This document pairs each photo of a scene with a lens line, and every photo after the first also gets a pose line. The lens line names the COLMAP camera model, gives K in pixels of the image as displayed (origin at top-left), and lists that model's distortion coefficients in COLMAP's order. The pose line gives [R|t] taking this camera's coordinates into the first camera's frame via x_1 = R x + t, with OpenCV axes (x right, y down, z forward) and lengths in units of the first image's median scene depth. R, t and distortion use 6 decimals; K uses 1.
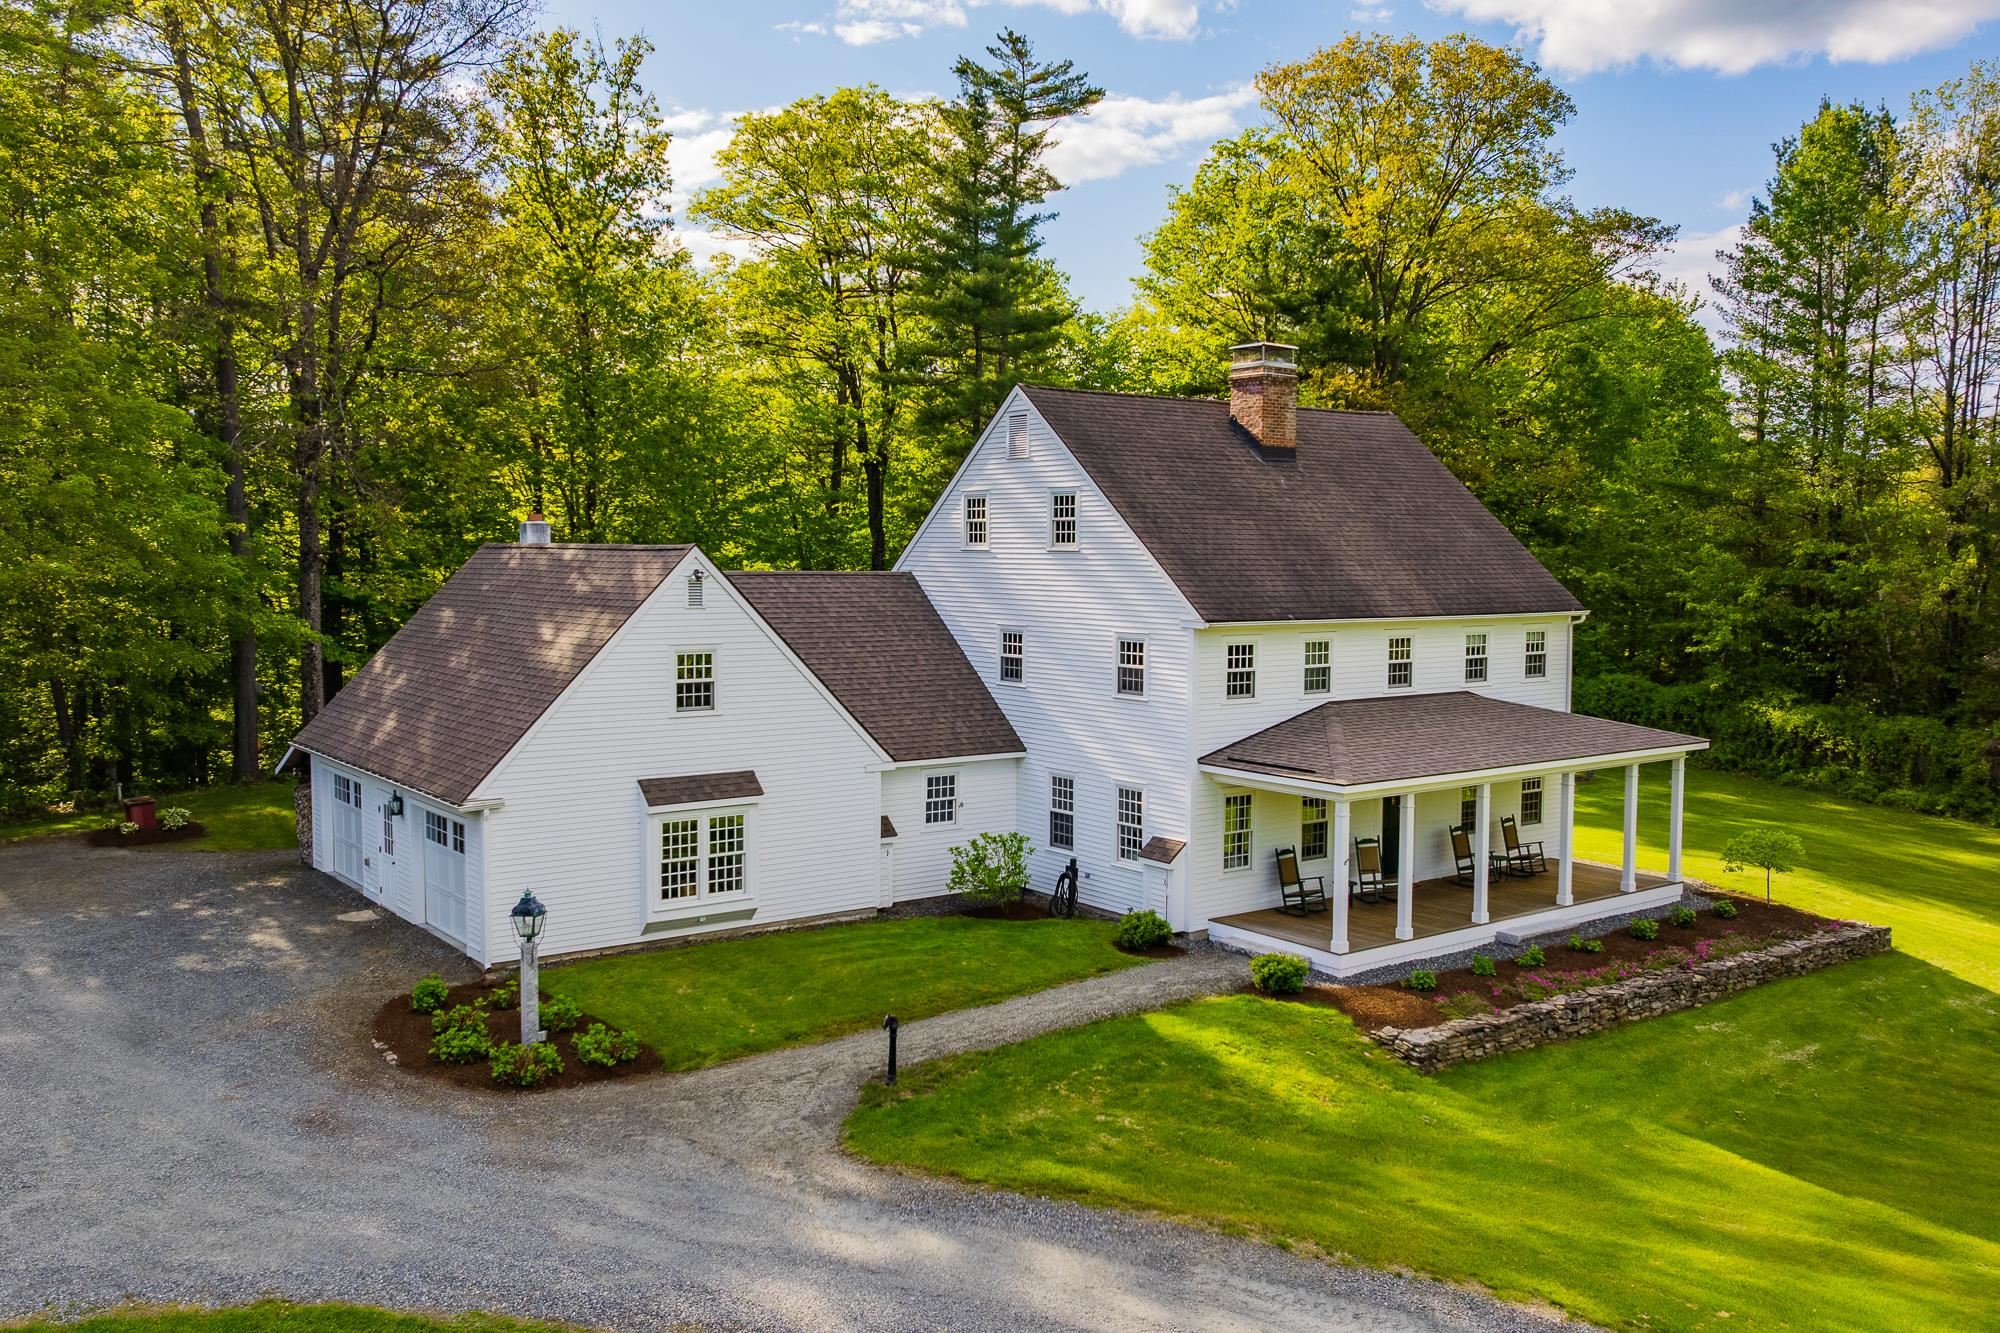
lens RADIAL K [[1548.7, 0, 1009.6], [0, 1548.7, 665.0], [0, 0, 1]] dist [-0.003887, -0.008281]
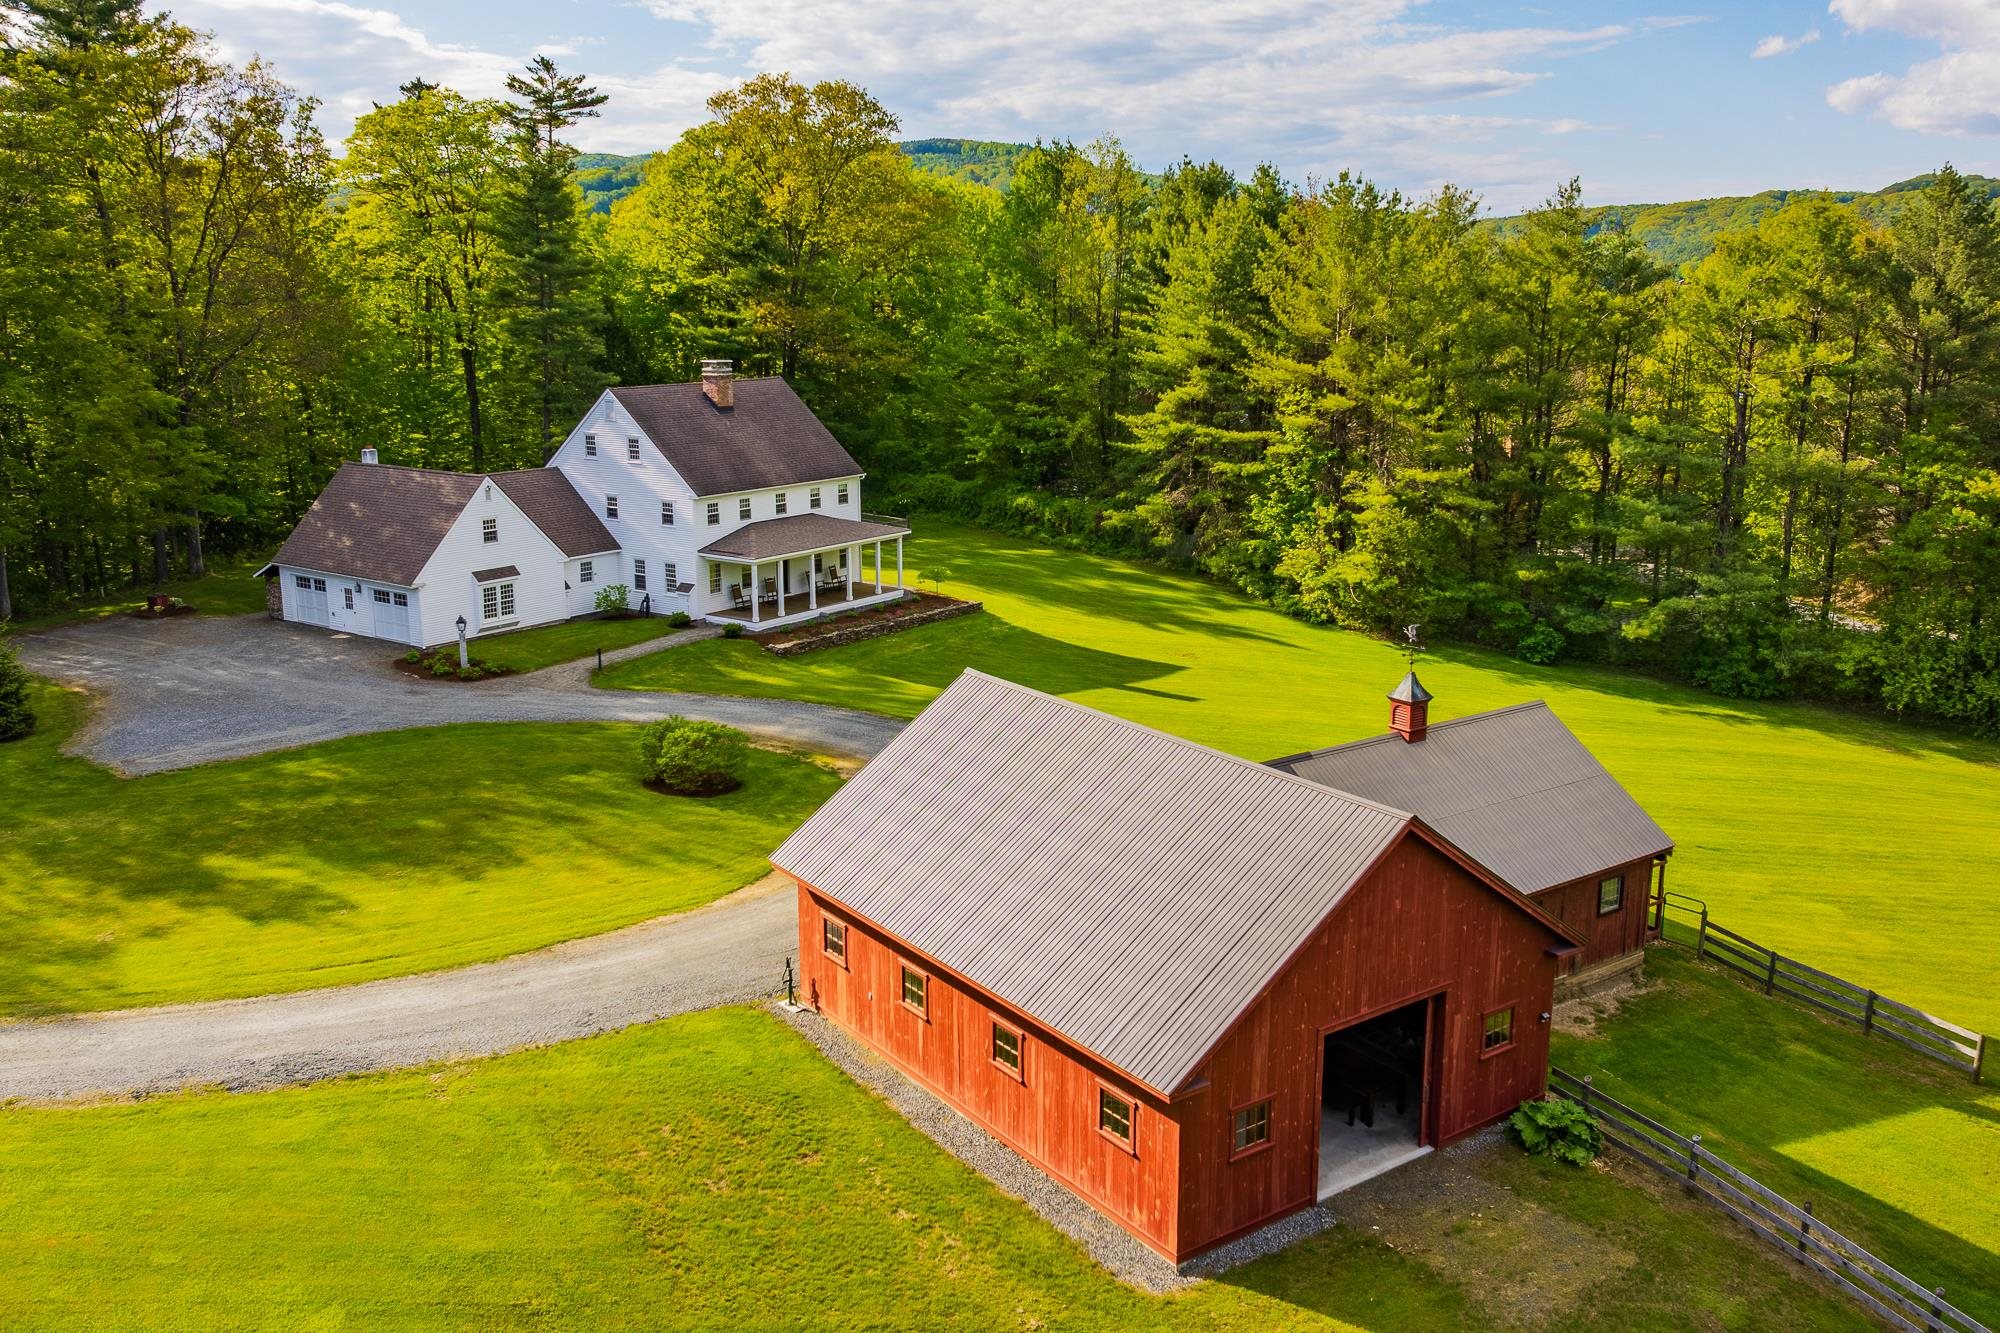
lens RADIAL K [[1582.3, 0, 1008.2], [0, 1582.3, 659.7], [0, 0, 1]] dist [-0.003613, -0.007196]
pose [[0.948525, -0.072964, 0.308183, -0.193116], [0.022076, 0.985965, 0.165487, -0.168718], [-0.315932, -0.150165, 0.936823, -1.501368]]
